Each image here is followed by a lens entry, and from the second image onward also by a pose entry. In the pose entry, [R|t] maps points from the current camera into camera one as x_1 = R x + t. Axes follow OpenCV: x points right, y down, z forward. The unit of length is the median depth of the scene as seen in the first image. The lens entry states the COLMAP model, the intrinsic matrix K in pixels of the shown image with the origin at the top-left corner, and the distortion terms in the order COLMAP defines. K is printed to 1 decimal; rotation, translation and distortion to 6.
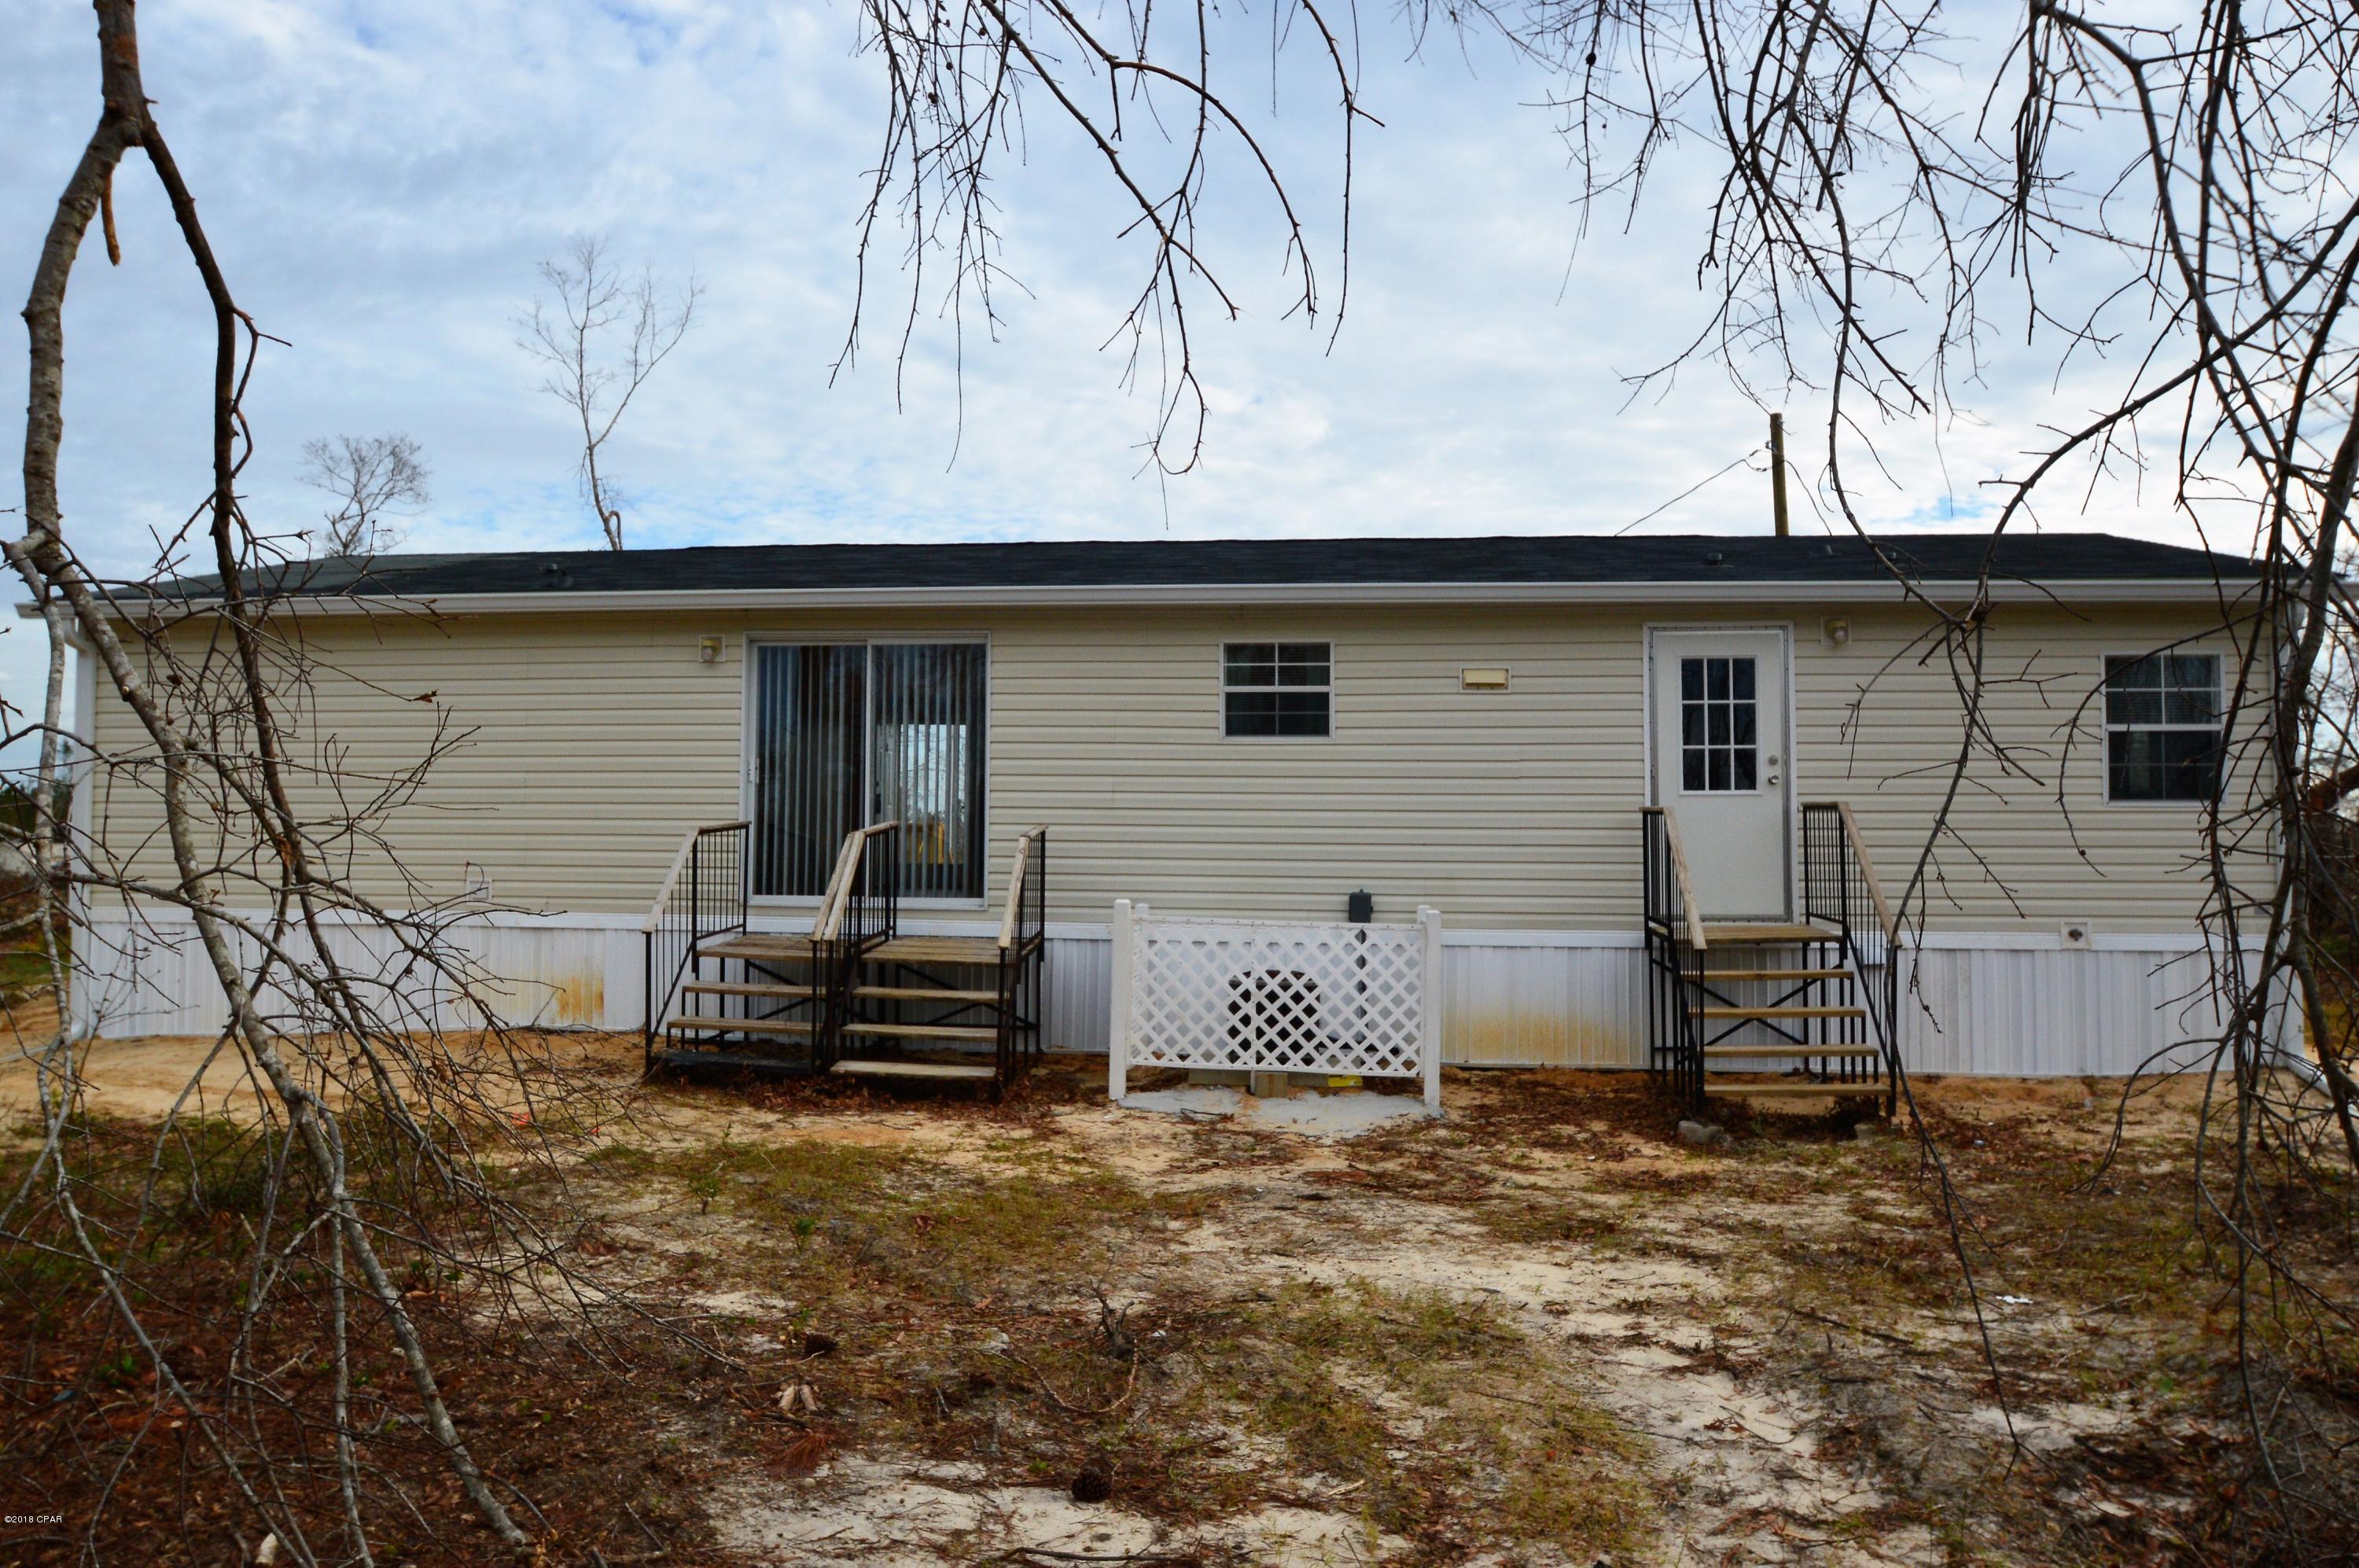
lens RADIAL K [[1770.8, 0, 1179.5], [0, 1770.8, 784.0], [0, 0, 1]] dist [0.067732, 0.001870]
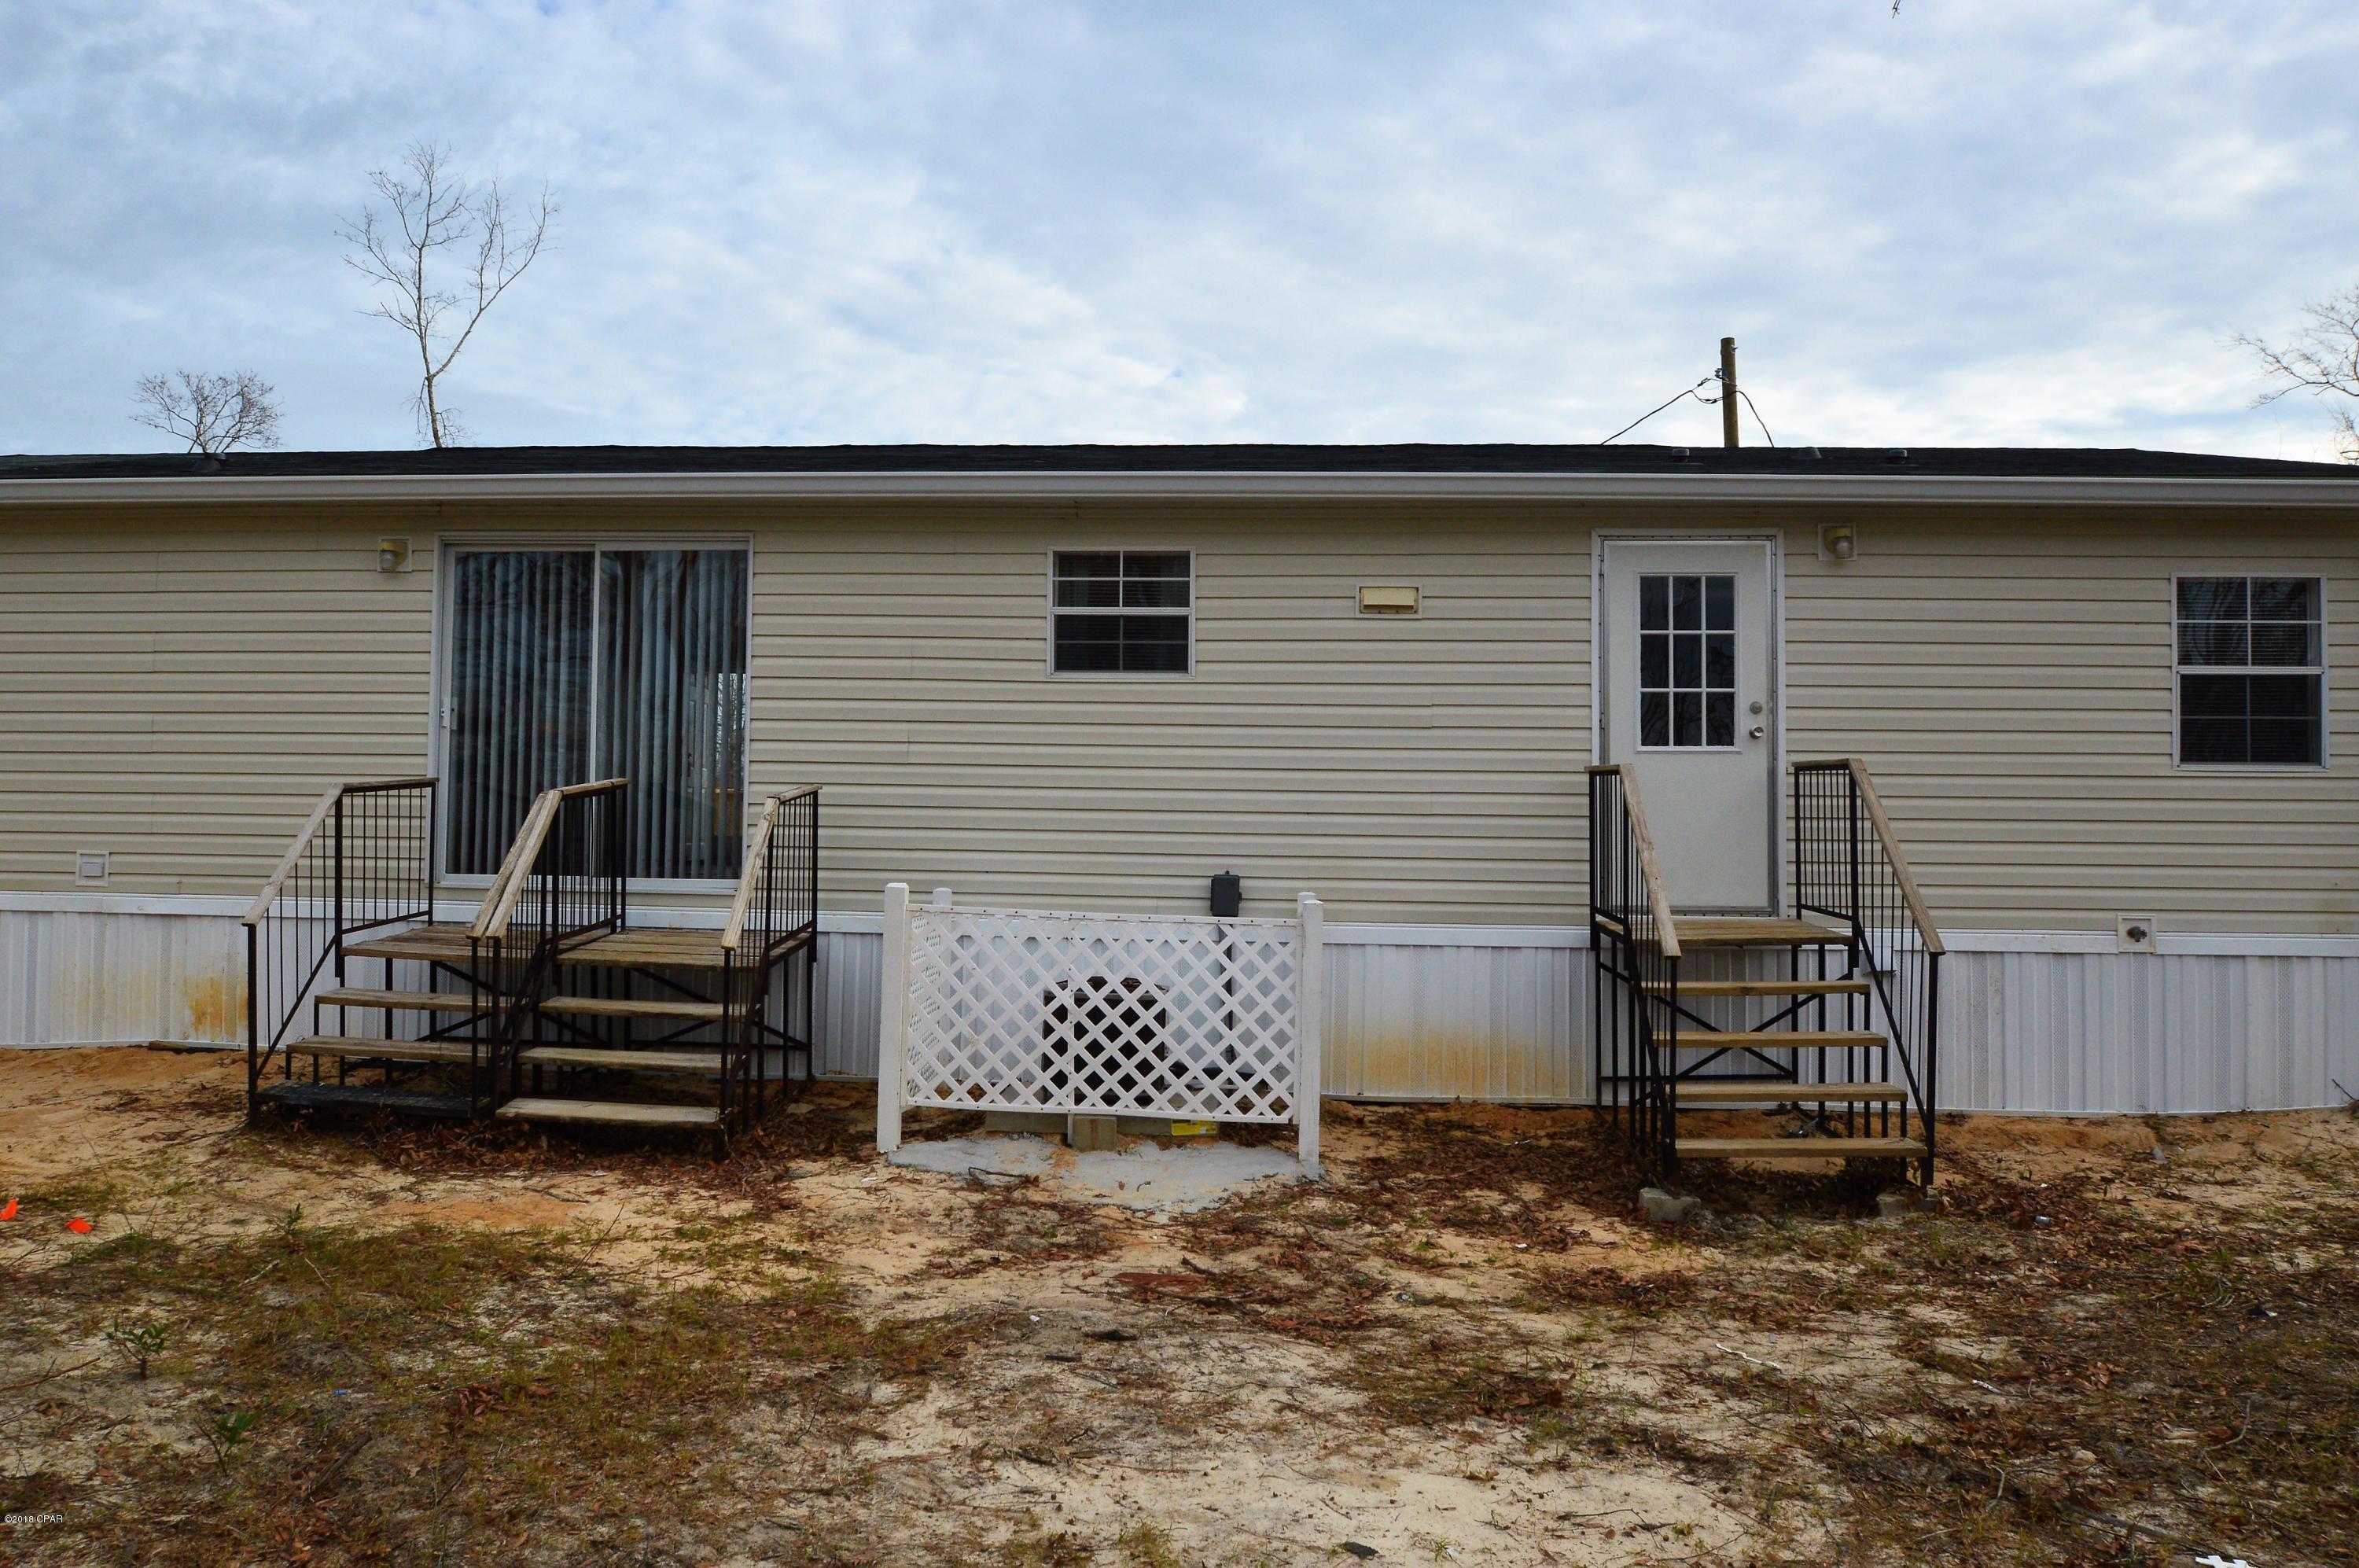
lens RADIAL K [[1628.0, 0, 1179.5], [0, 1628.0, 784.0], [0, 0, 1]] dist [0.051575, 0.001642]
pose [[0.999584, 0.007722, 0.027782, 0.066505], [-0.007939, 0.999939, 0.007682, 0.017484], [-0.027721, -0.007899, 0.999584, 0.313547]]
